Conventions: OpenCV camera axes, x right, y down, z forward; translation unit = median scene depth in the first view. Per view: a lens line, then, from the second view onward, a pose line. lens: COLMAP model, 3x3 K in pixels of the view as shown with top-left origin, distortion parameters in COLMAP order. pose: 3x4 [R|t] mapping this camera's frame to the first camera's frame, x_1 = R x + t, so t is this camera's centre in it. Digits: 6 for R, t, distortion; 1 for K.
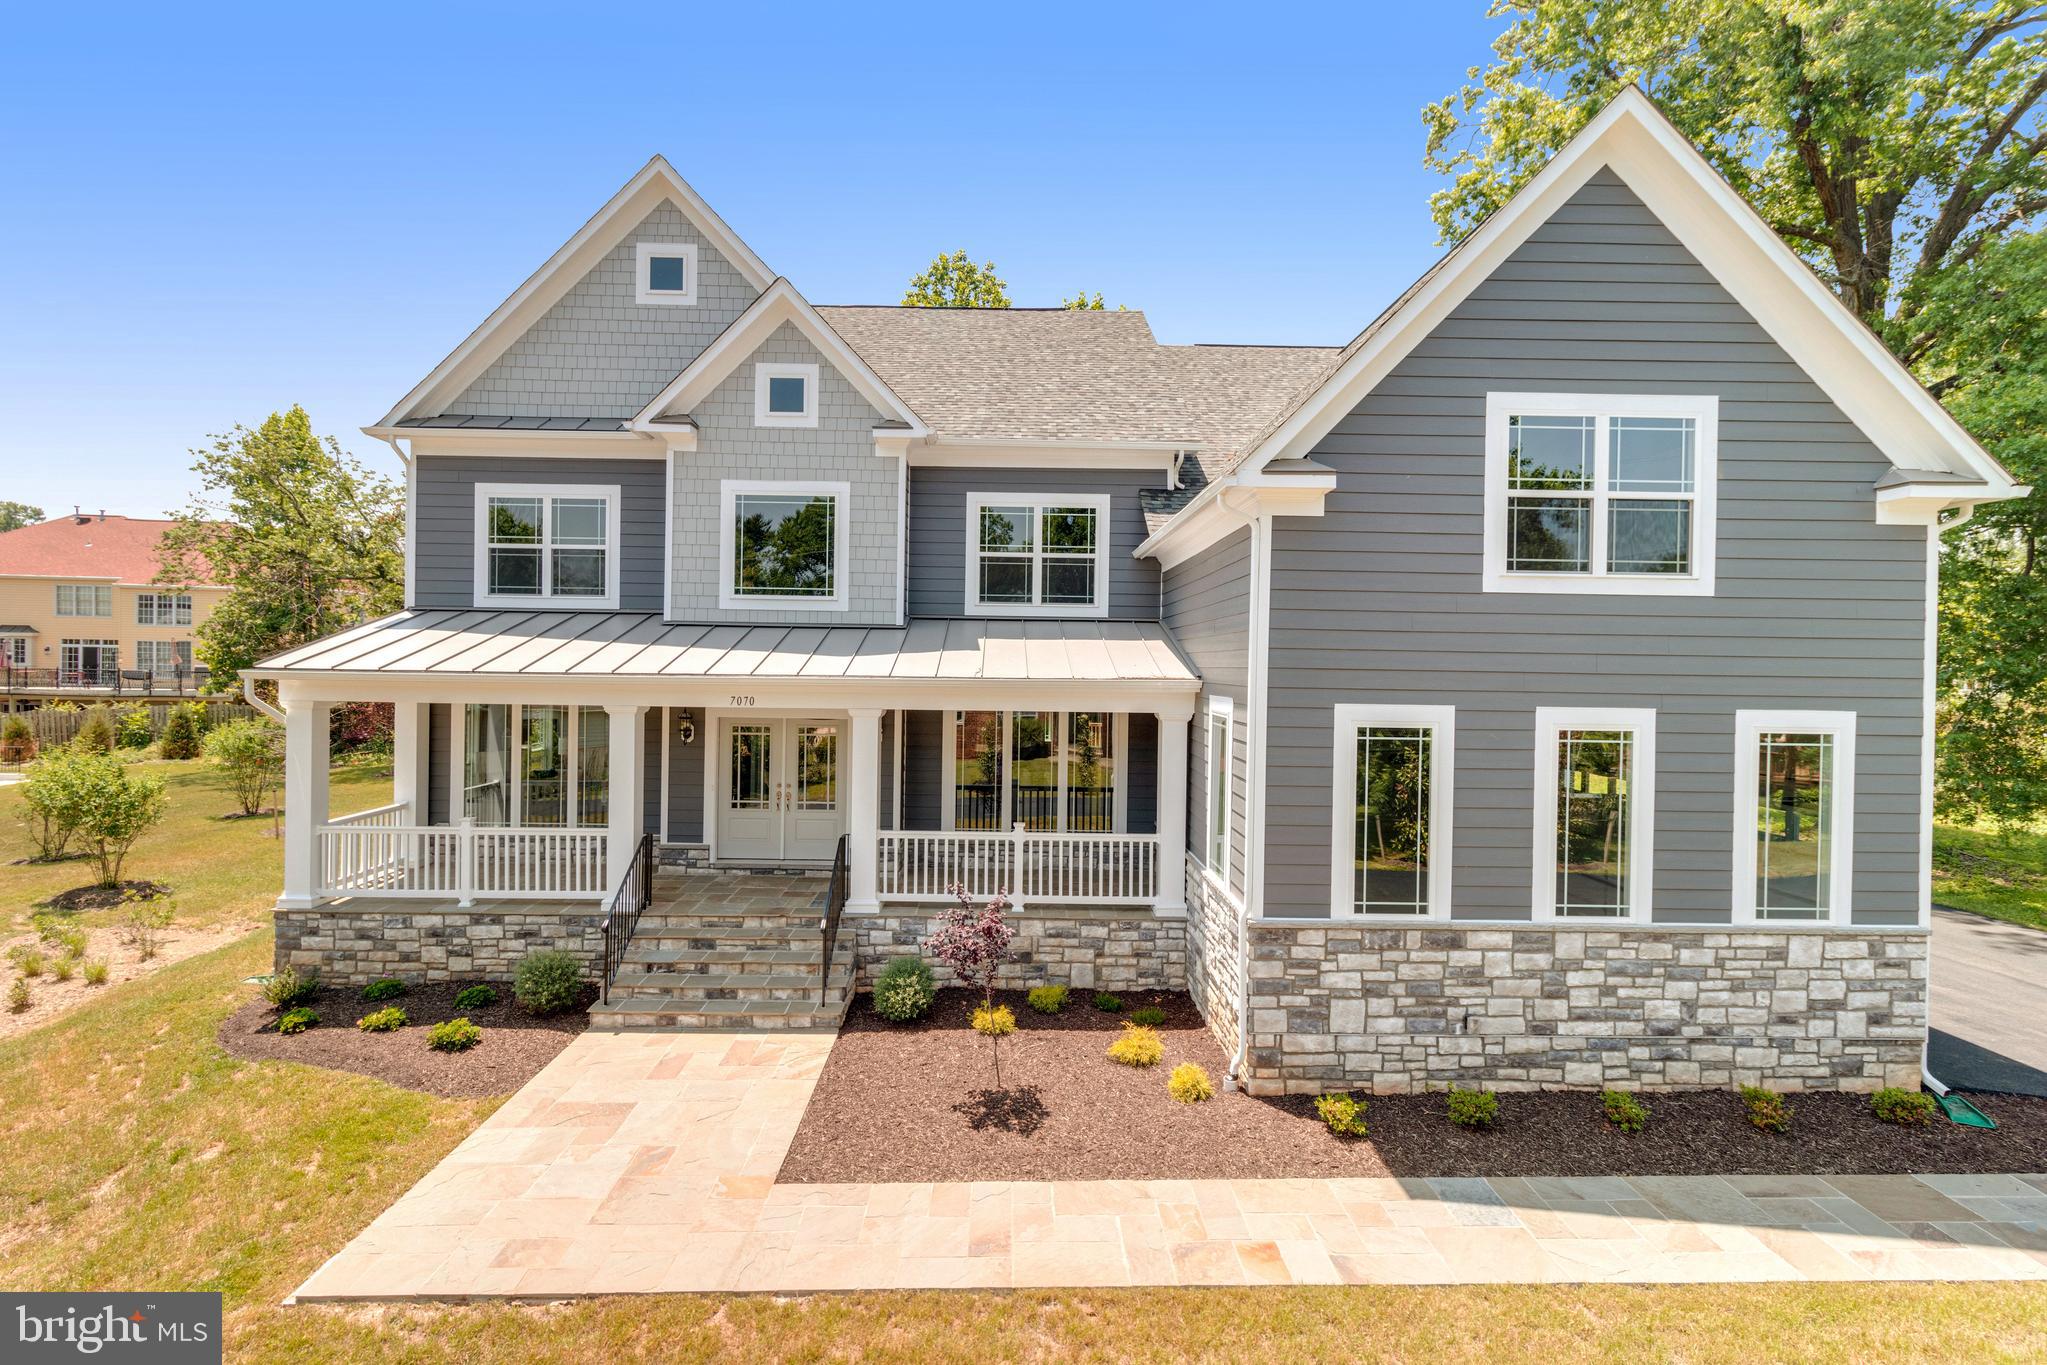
lens RADIAL K [[949.8, 0, 1014.4], [0, 949.8, 662.0], [0, 0, 1]] dist [0.001604, 0.000165]
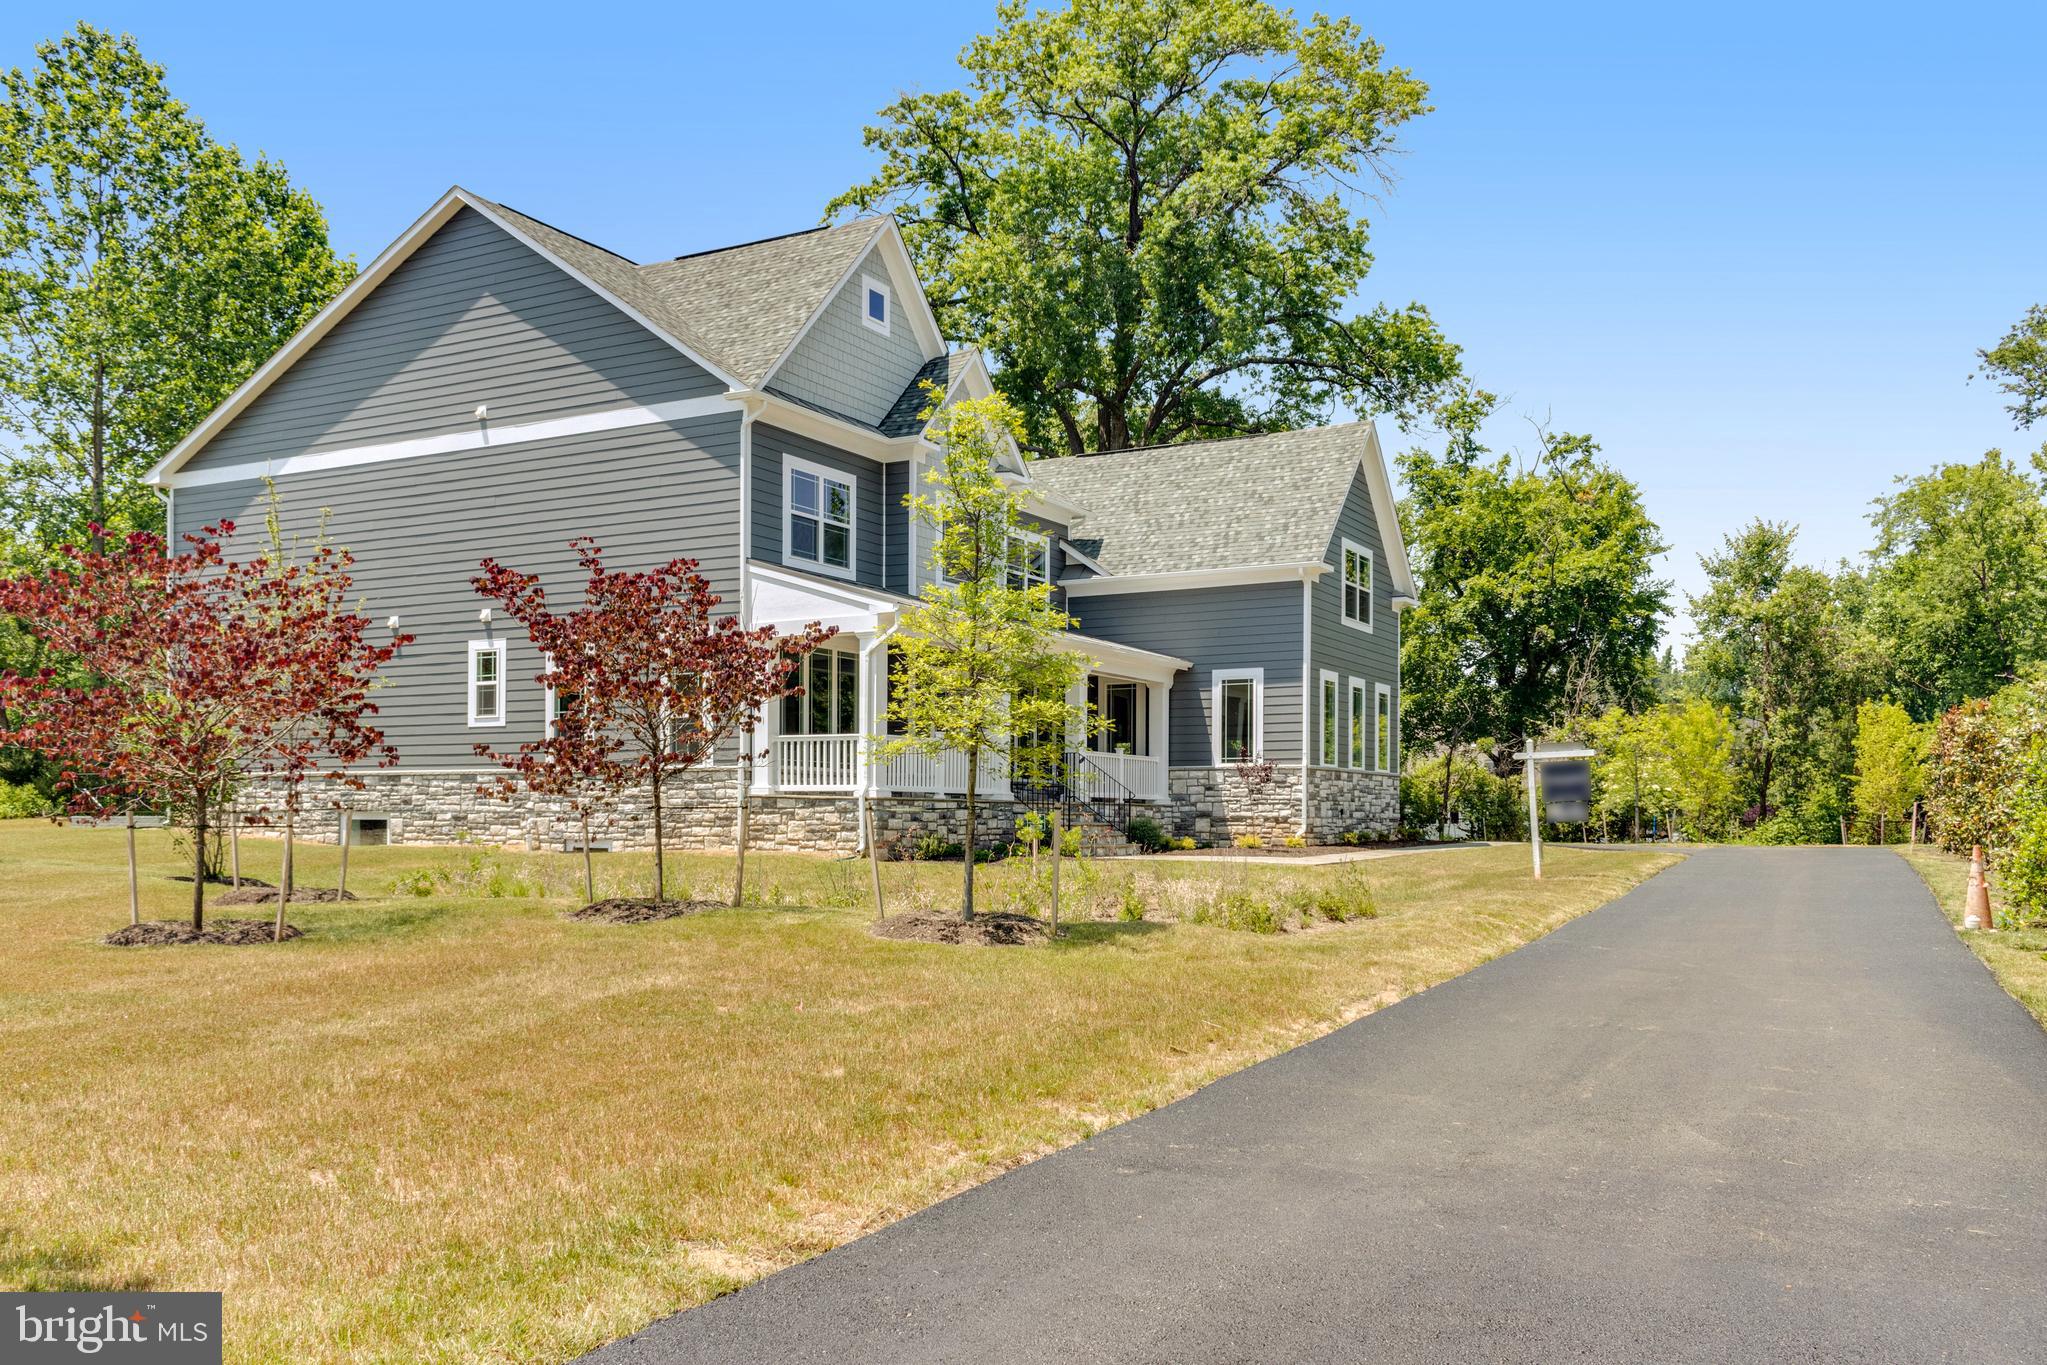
lens RADIAL K [[1750.7, 0, 1013.0], [0, 1750.7, 789.7], [0, 0, 1]] dist [0.014016, -0.002060]
pose [[0.489837, 0.005753, 0.871795, -3.539205], [0.002617, 0.999964, -0.008069, 0.353891], [-0.871810, 0.006234, 0.489804, -0.368675]]
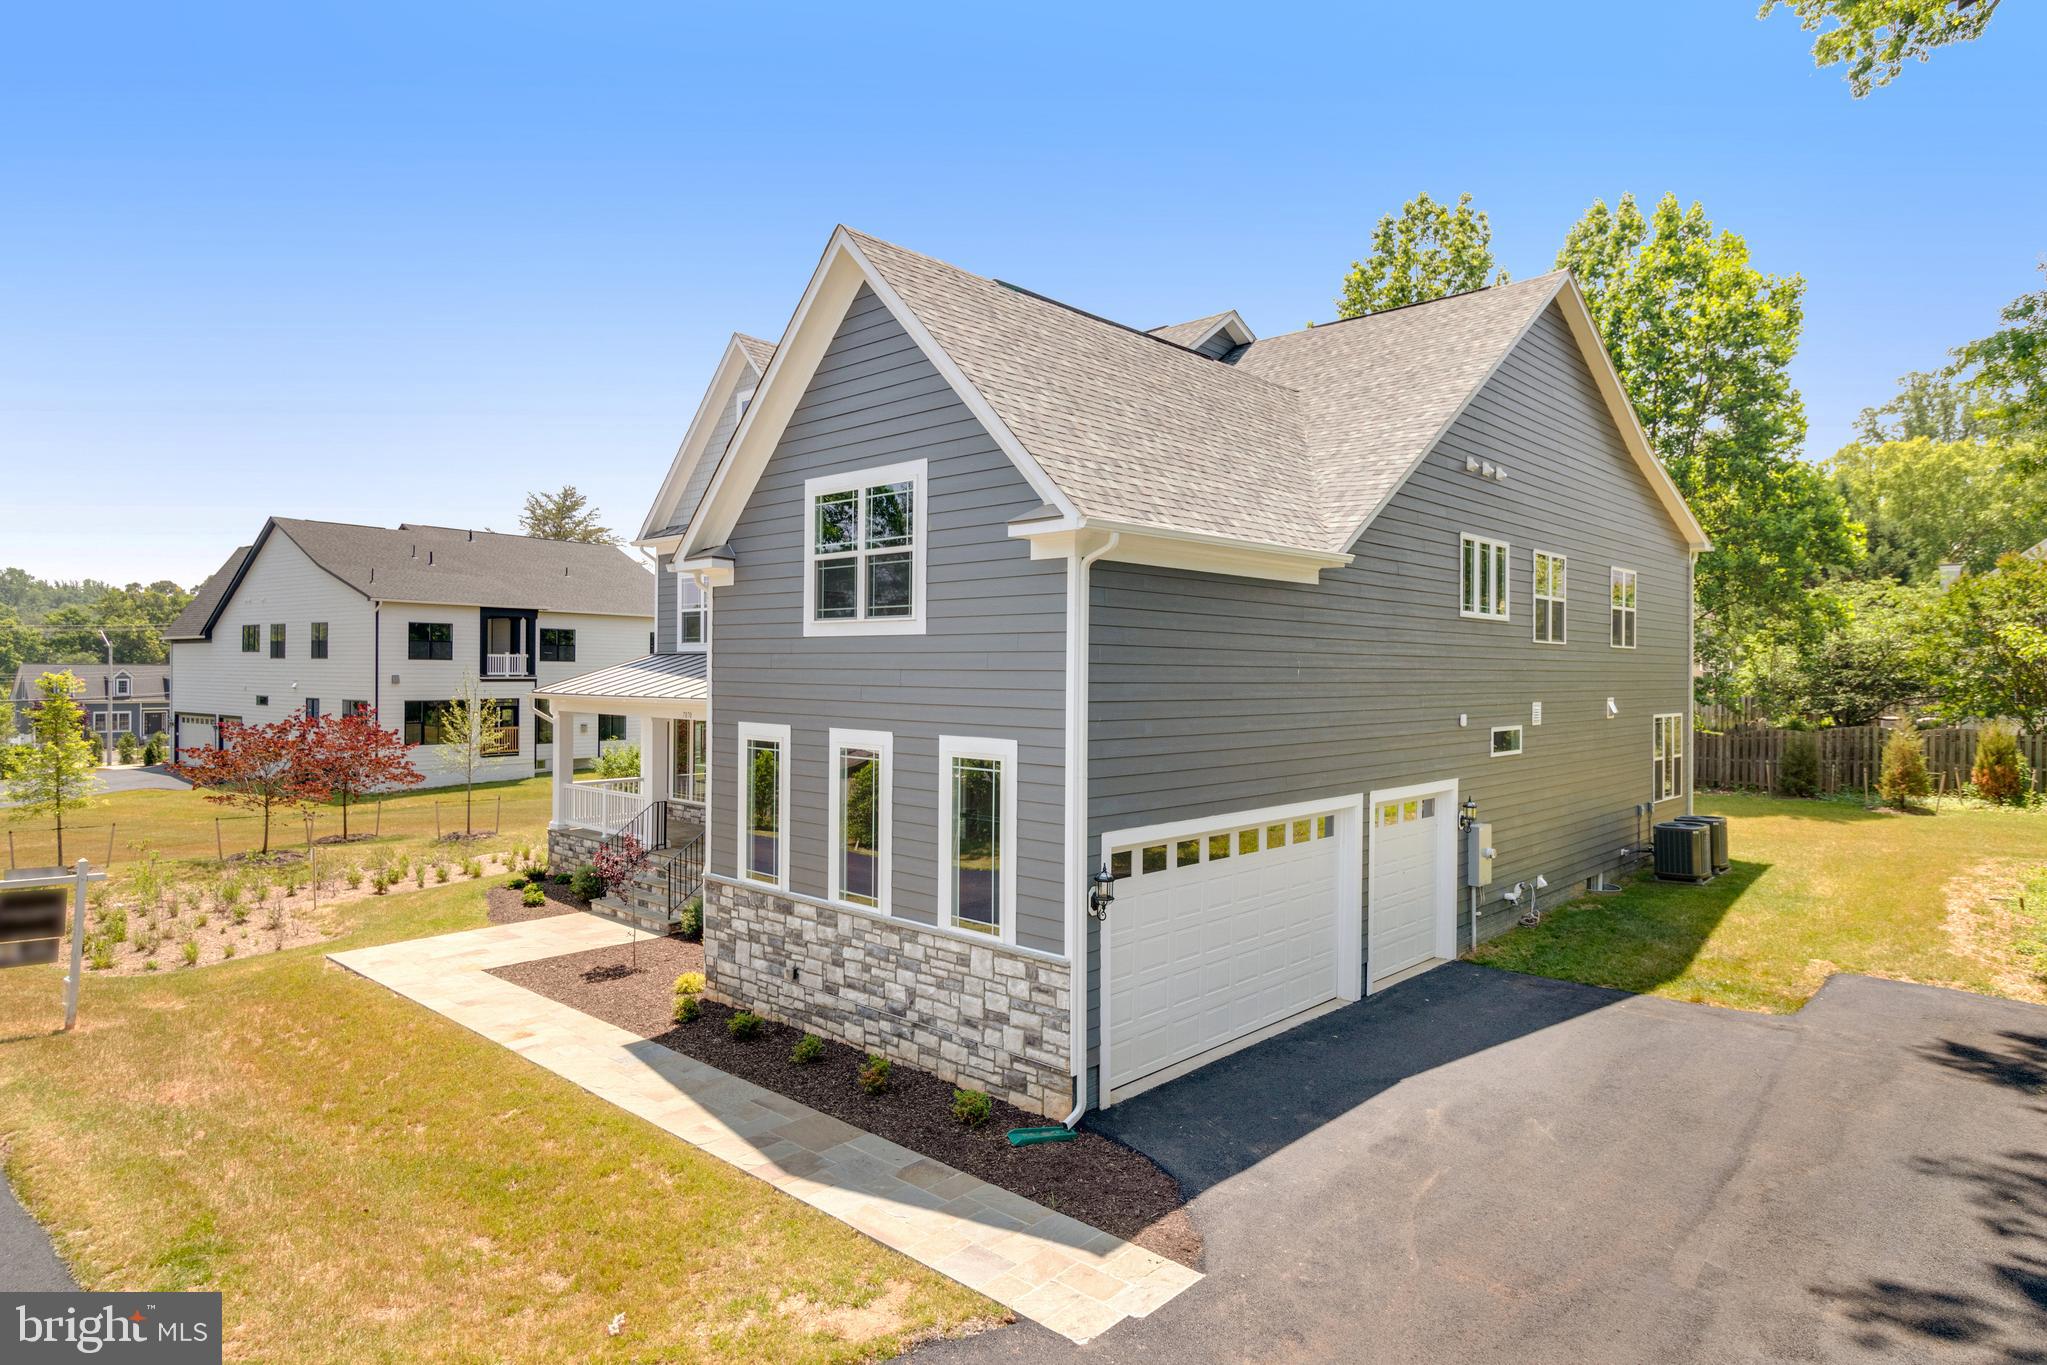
lens RADIAL K [[1151.1, 0, 1014.8], [0, 1151.1, 666.3], [0, 0, 1]] dist [0.001608, 0.000245]
pose [[0.716715, -0.010838, -0.697282, 1.758845], [-0.000696, 0.999868, -0.016256, -0.009031], [0.697366, 0.012136, 0.716613, 0.089768]]
